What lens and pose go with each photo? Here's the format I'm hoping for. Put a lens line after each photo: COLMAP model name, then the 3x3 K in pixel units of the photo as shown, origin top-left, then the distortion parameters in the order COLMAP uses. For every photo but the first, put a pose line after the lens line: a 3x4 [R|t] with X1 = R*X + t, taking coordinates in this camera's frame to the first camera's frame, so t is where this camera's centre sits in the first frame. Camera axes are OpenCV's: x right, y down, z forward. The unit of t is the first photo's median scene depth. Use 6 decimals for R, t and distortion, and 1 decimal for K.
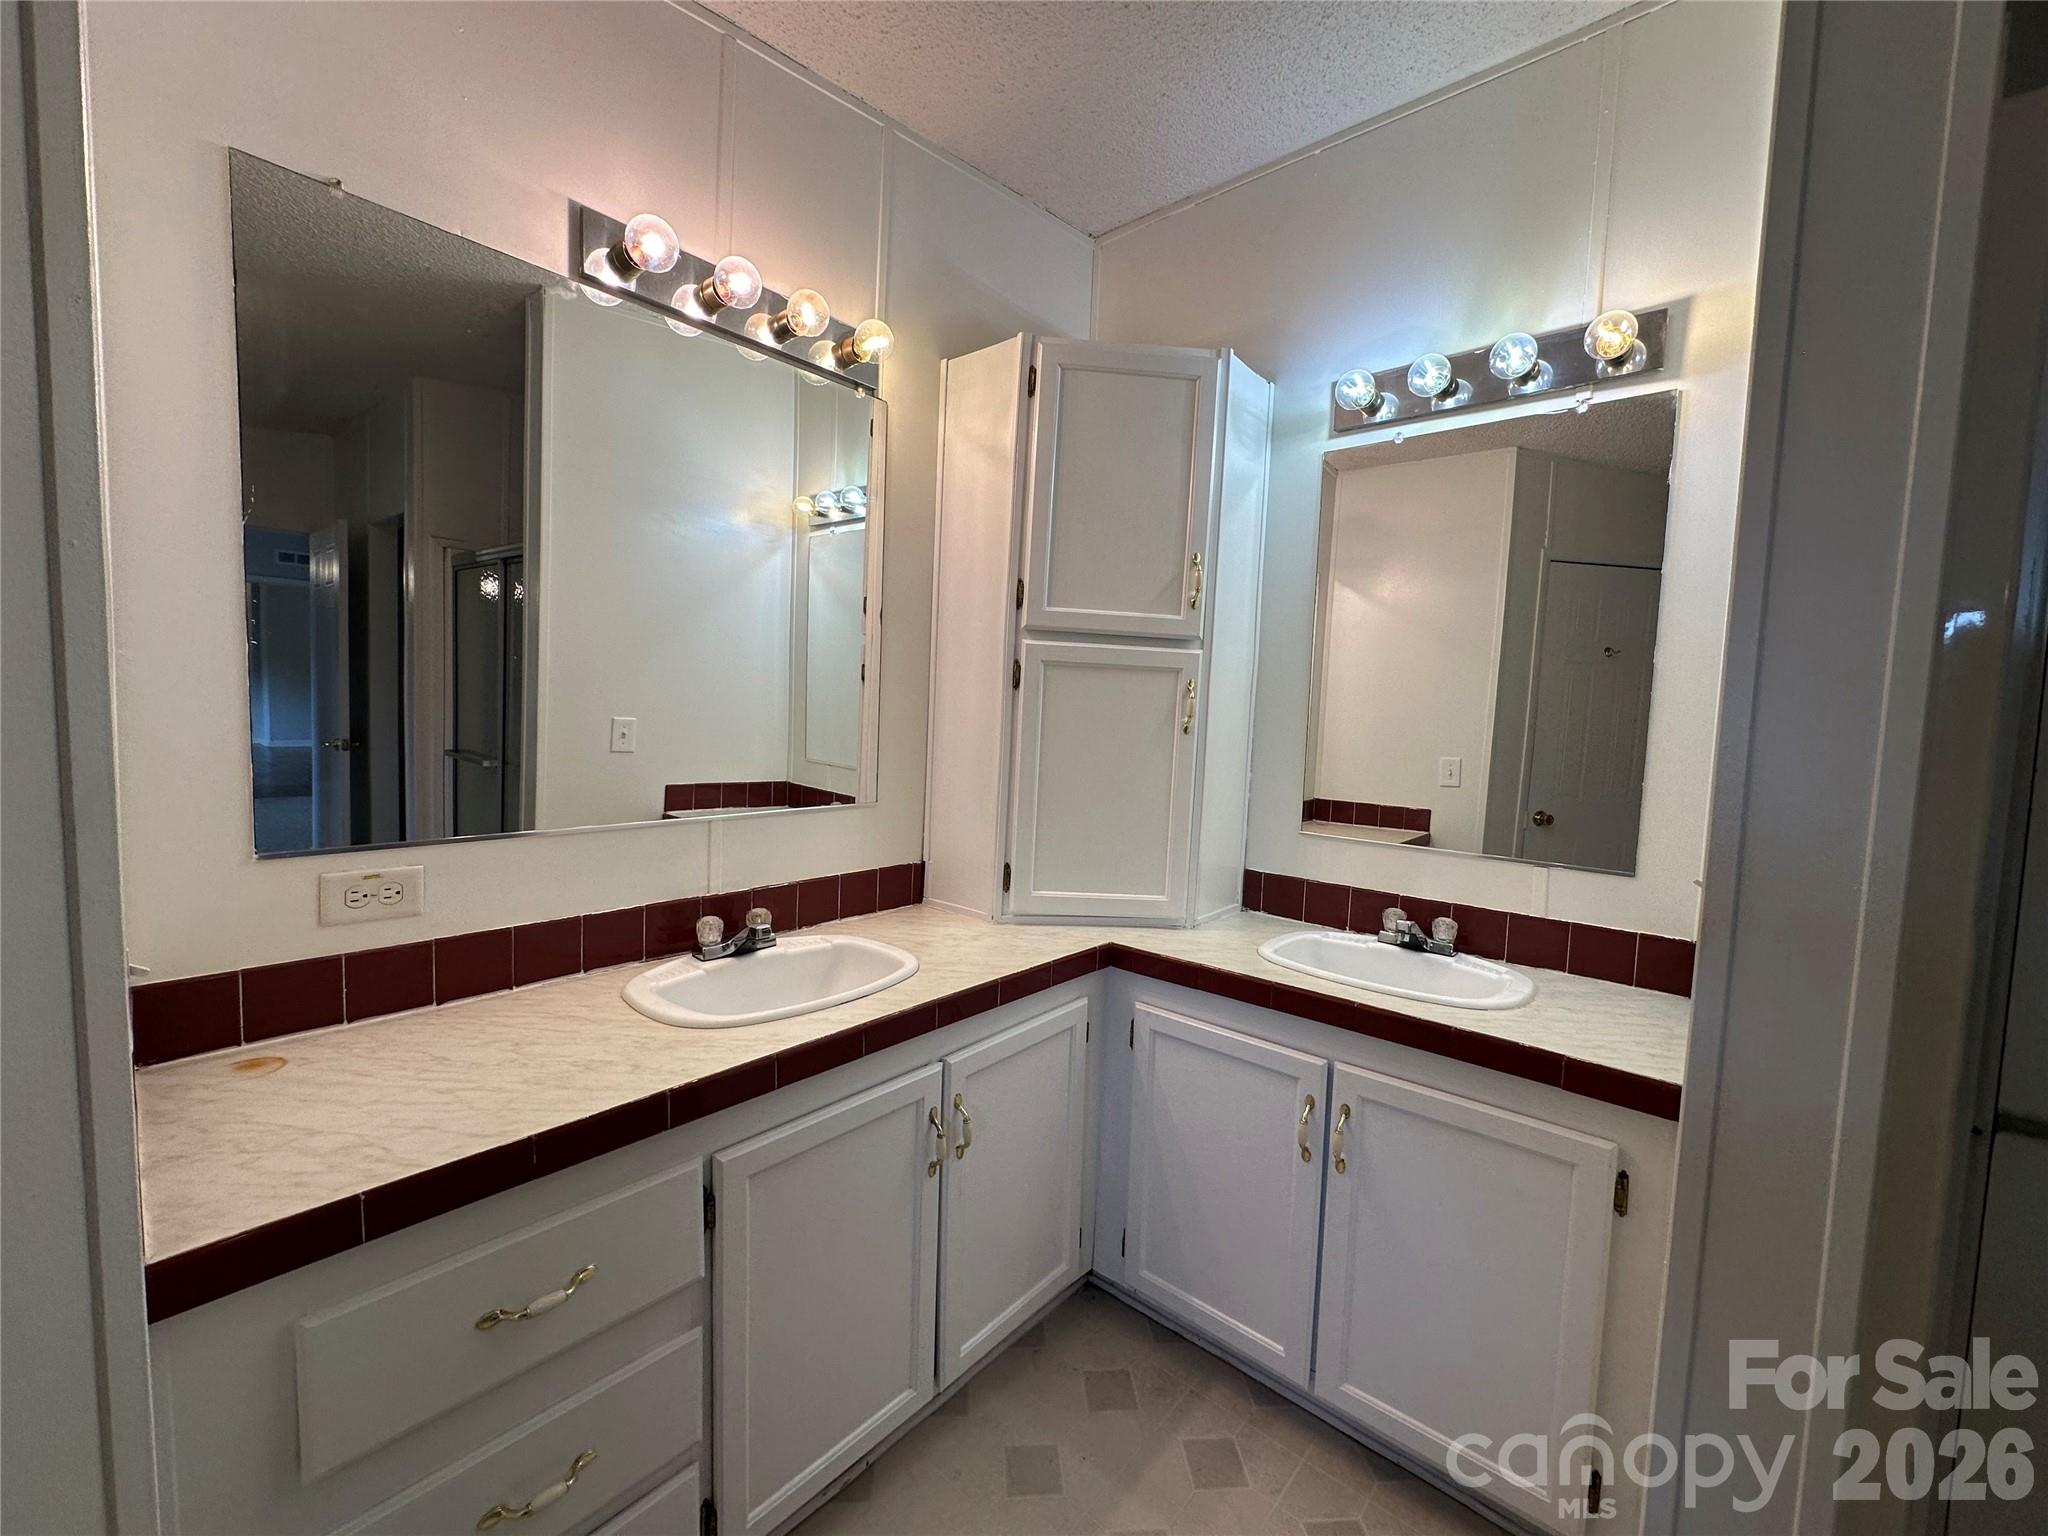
lens RADIAL K [[819.2, 0, 1026.5], [0, 819.2, 767.0], [0, 0, 1]] dist [0.001209, 0.000118]
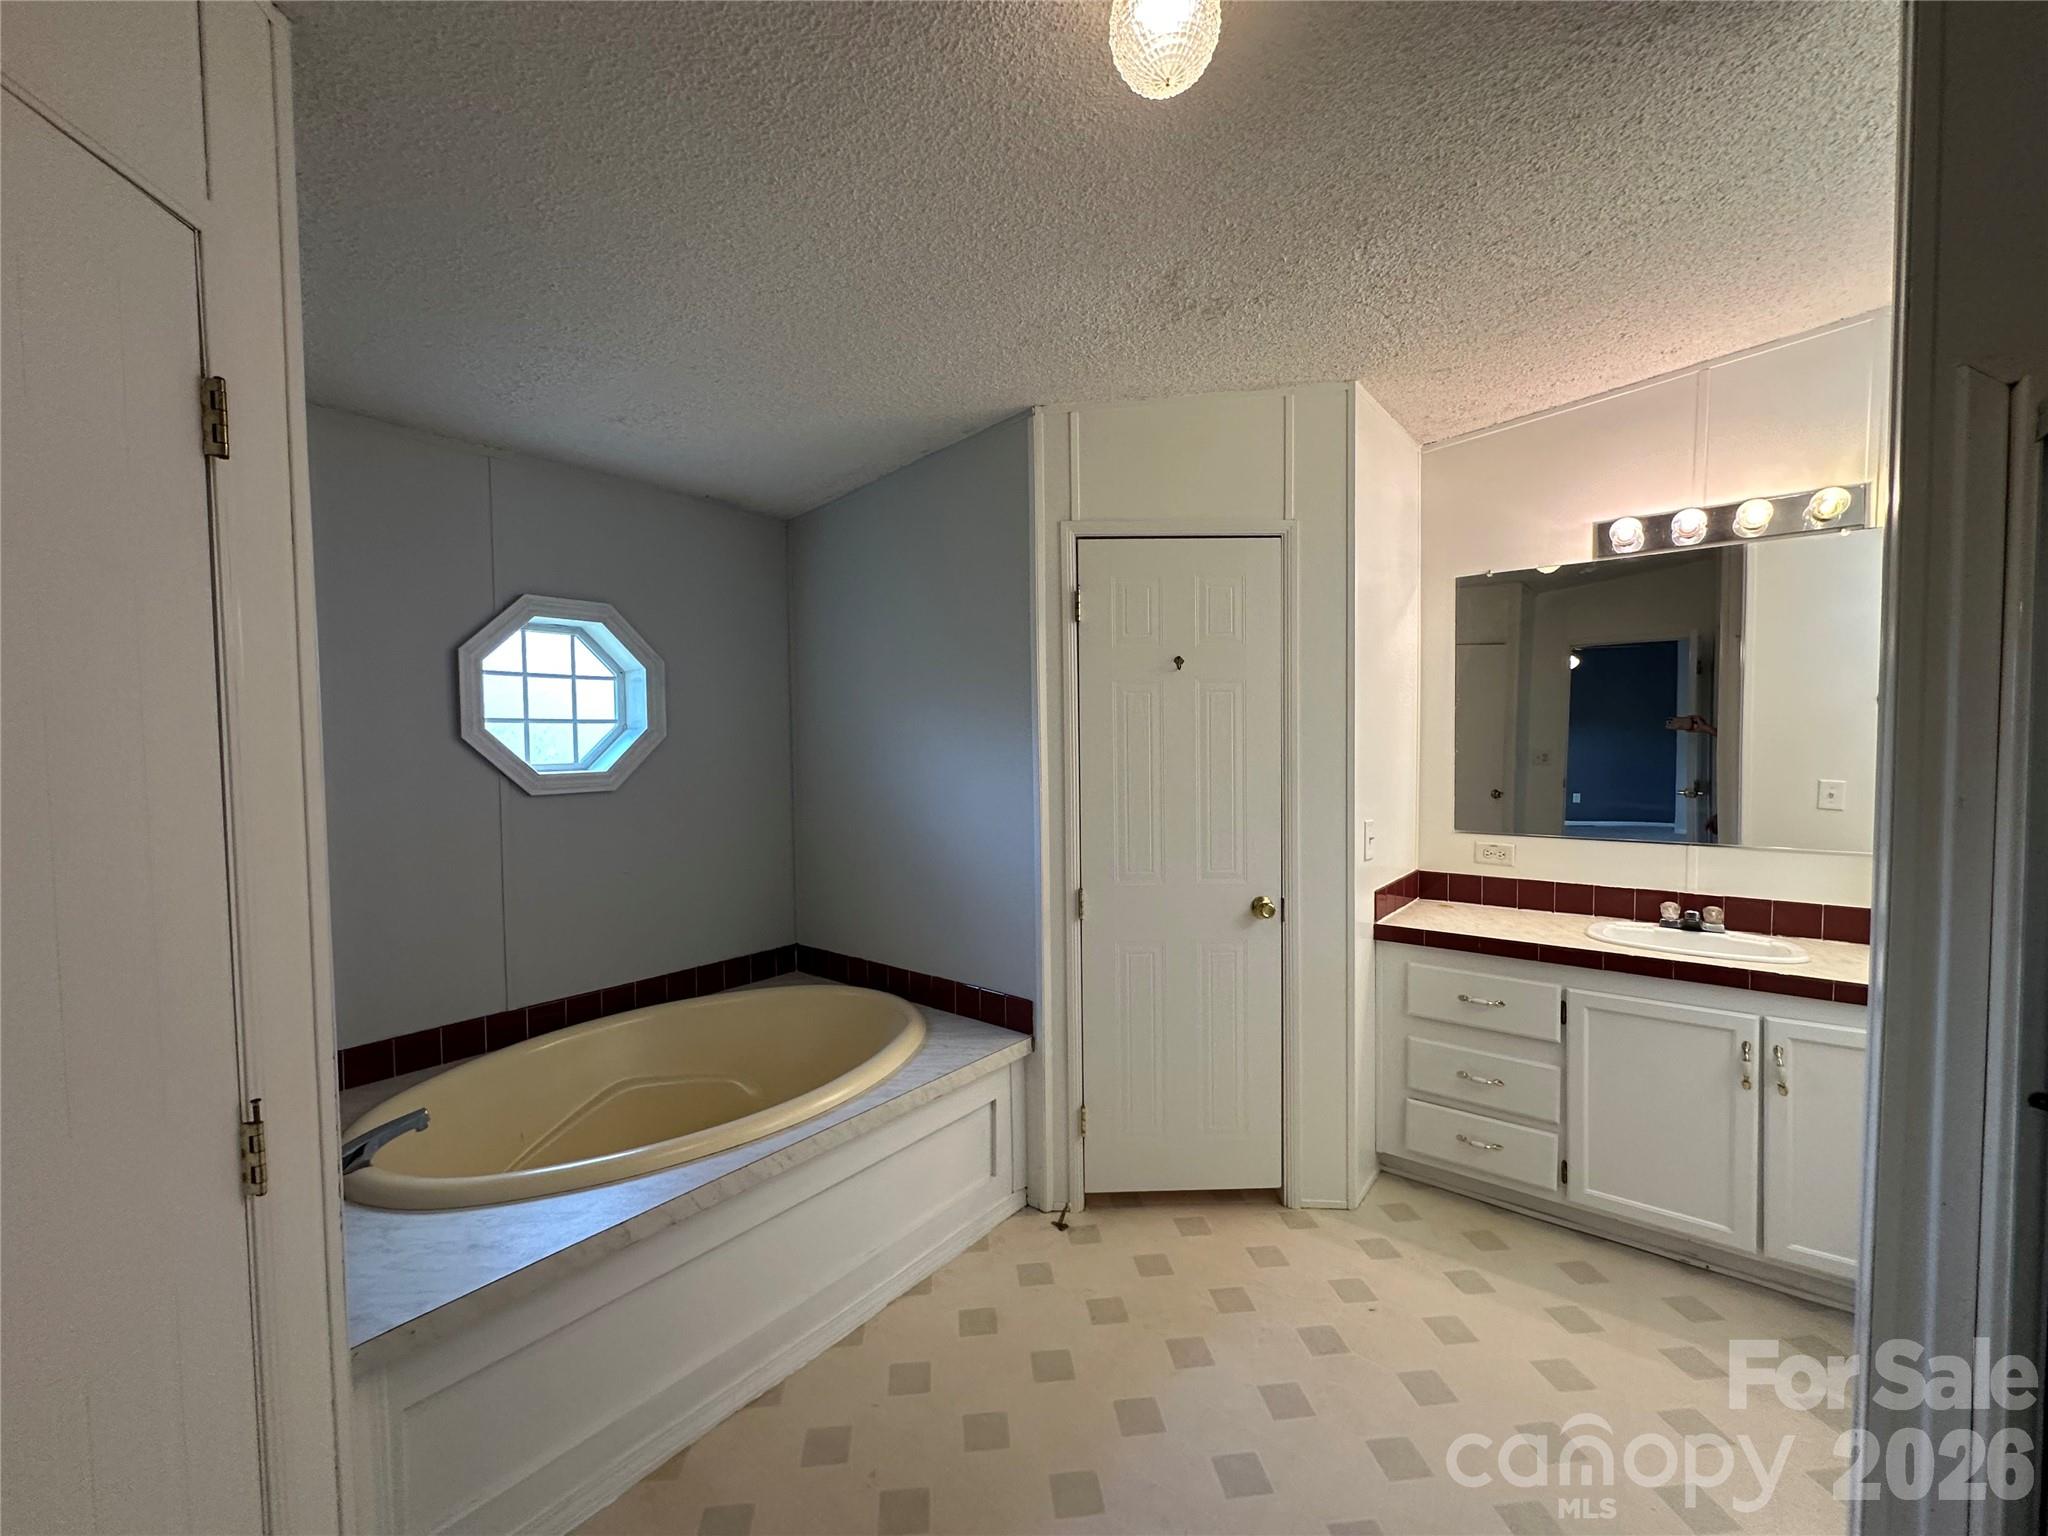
lens RADIAL K [[819.2, 0, 1026.5], [0, 819.2, 767.0], [0, 0, 1]] dist [0.001209, 0.000118]
pose [[0.043729, -0.002329, -0.999041, 1.094918], [-0.061515, 0.998094, -0.005019, -0.000239], [0.997148, 0.061675, 0.043502, -0.342255]]
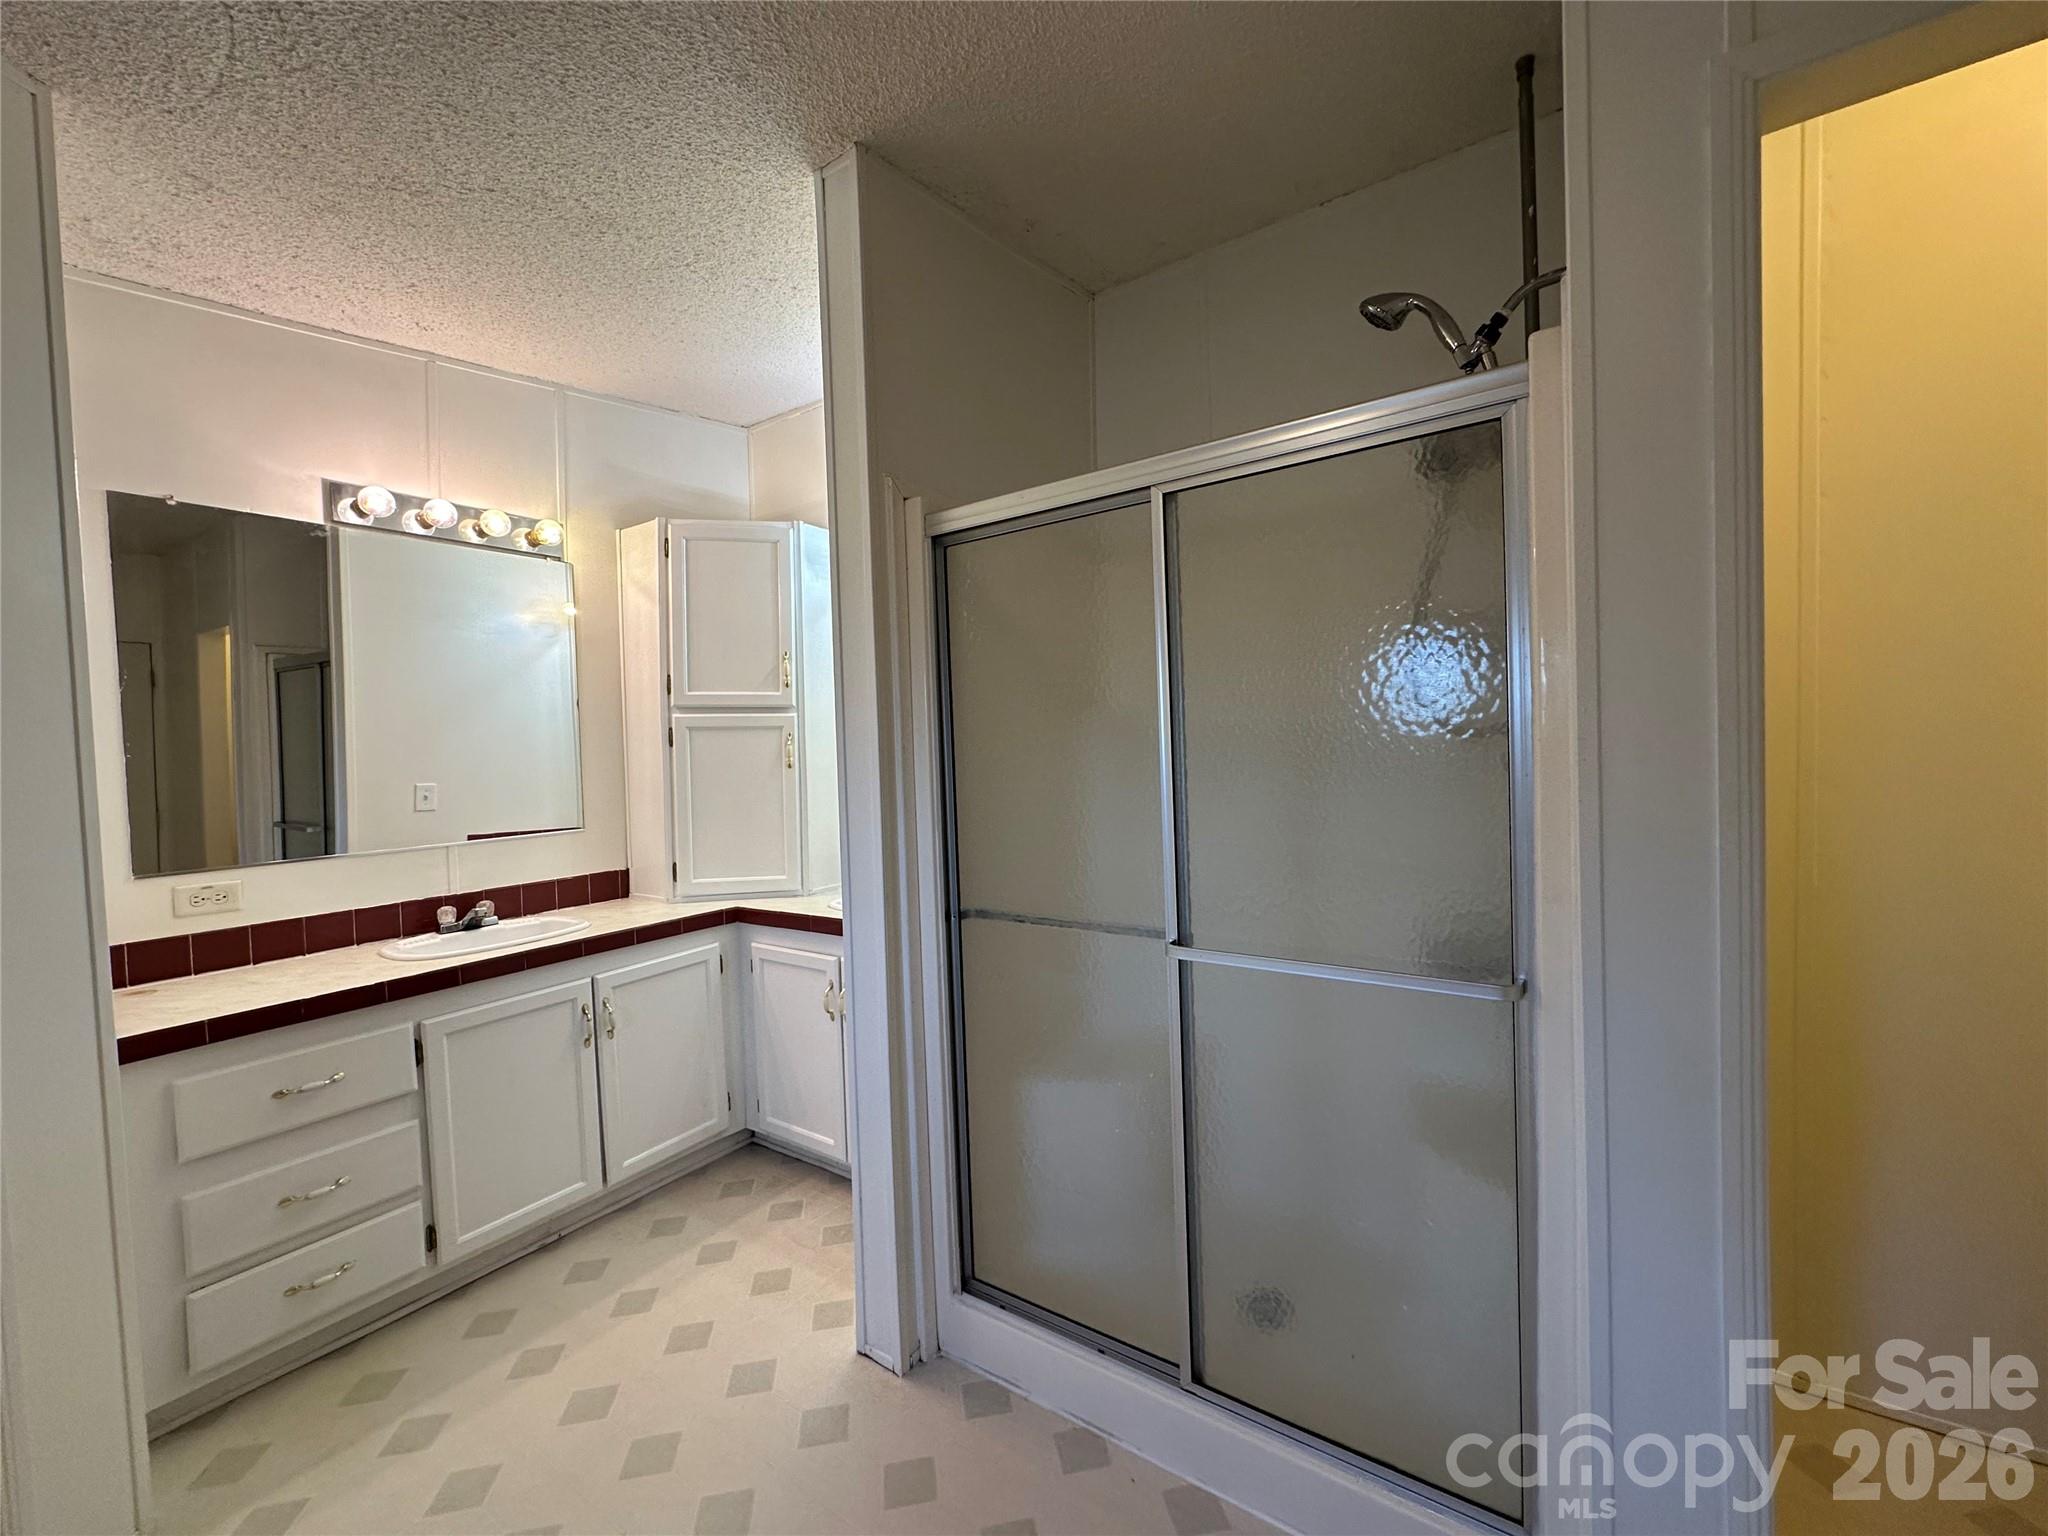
lens RADIAL K [[821.0, 0, 1024.0], [0, 821.0, 768.0], [0, 0, 1]] dist [0.000306, 0.000388]
pose [[0.991554, -0.069704, 0.109369, 0.507929], [0.074194, 0.996537, -0.037532, 0.054062], [-0.106374, 0.045330, 0.993292, -0.630337]]
